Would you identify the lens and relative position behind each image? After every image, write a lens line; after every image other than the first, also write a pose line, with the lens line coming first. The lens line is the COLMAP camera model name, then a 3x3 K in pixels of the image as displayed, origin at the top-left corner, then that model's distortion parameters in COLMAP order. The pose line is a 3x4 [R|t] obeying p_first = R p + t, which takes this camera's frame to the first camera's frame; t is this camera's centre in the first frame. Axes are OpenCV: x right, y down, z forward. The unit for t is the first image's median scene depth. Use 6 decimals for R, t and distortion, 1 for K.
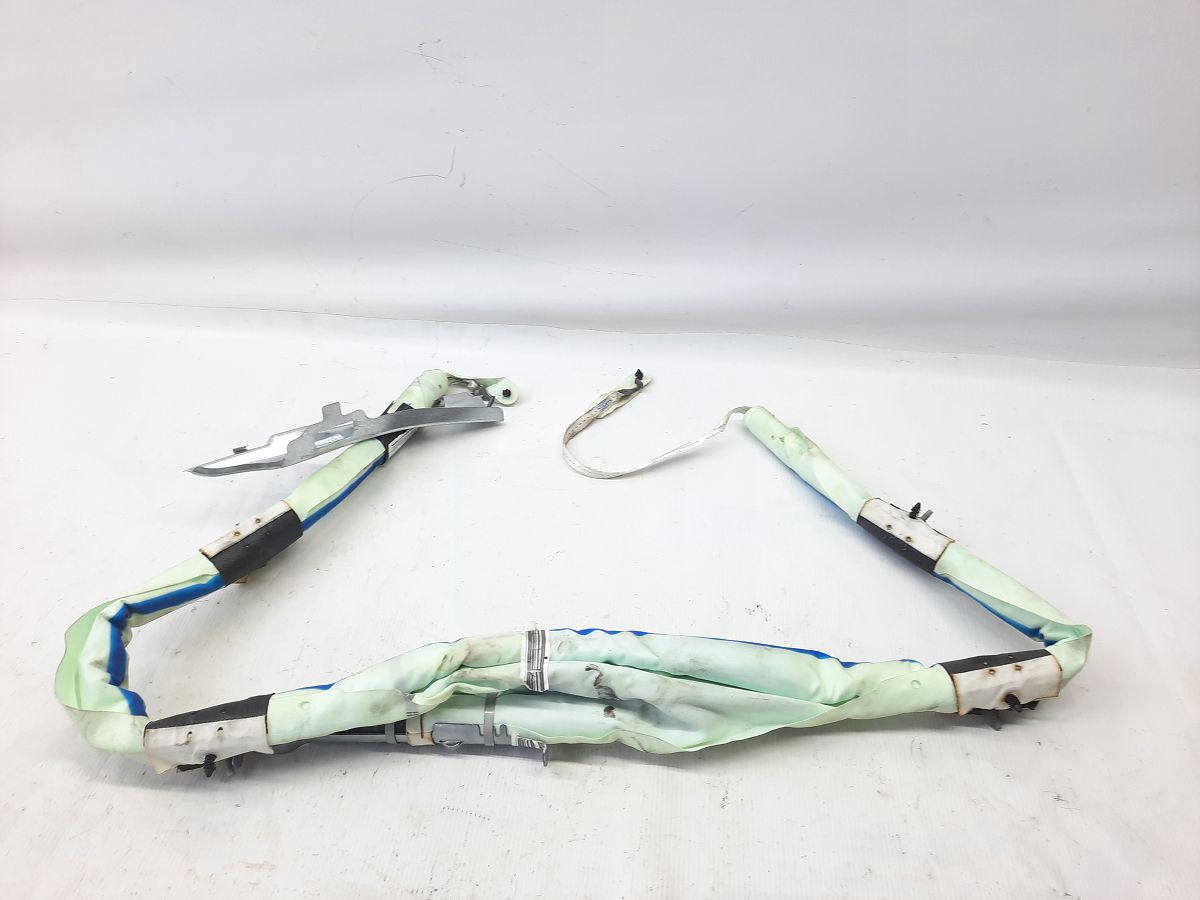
lens RADIAL K [[928.5, 0, 600.0], [0, 928.5, 450.0], [0, 0, 1]] dist [0.072299, -0.077411]
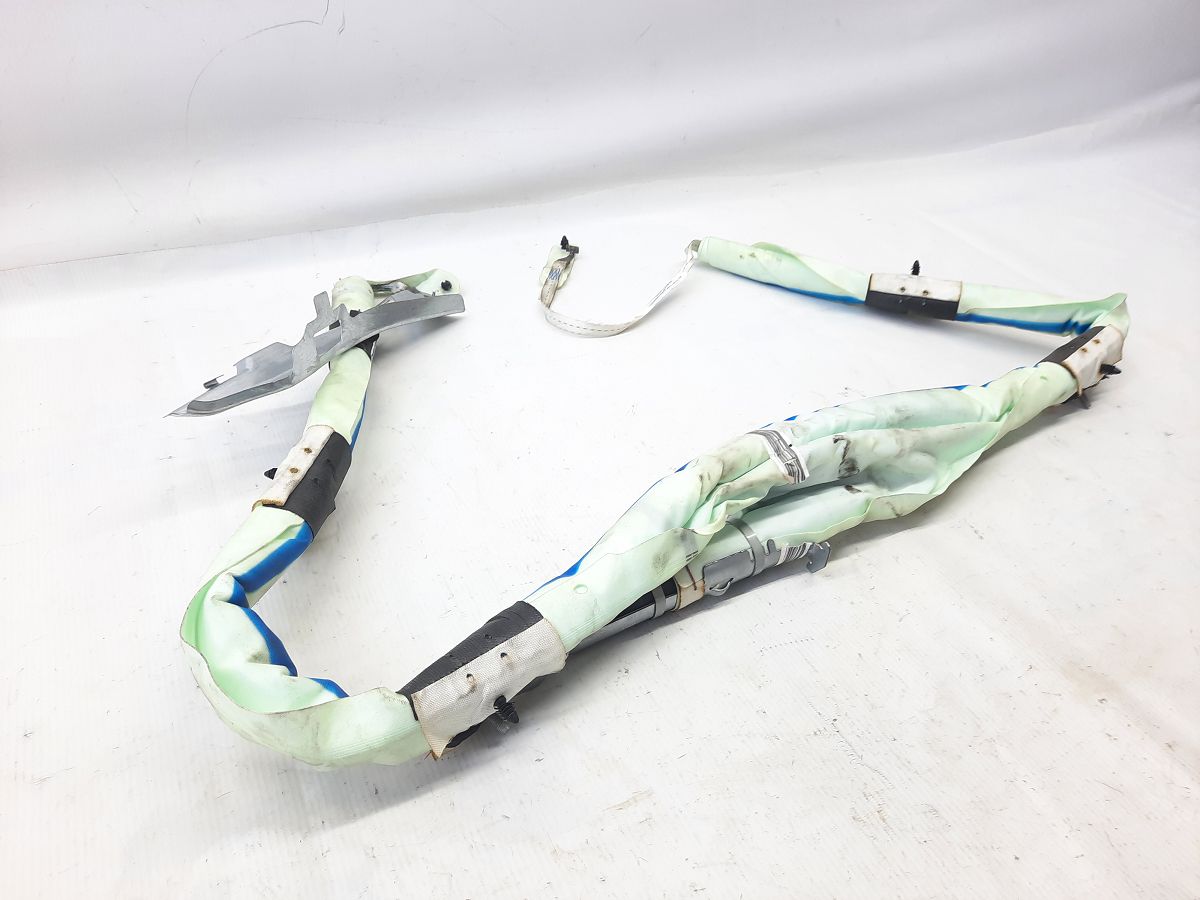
lens RADIAL K [[928.5, 0, 600.0], [0, 928.5, 450.0], [0, 0, 1]] dist [0.072299, -0.077411]
pose [[0.830828, -0.279260, 0.481392, -0.606651], [0.312879, 0.949730, 0.010953, 0.158976], [-0.460251, 0.141517, 0.876437, 0.320965]]
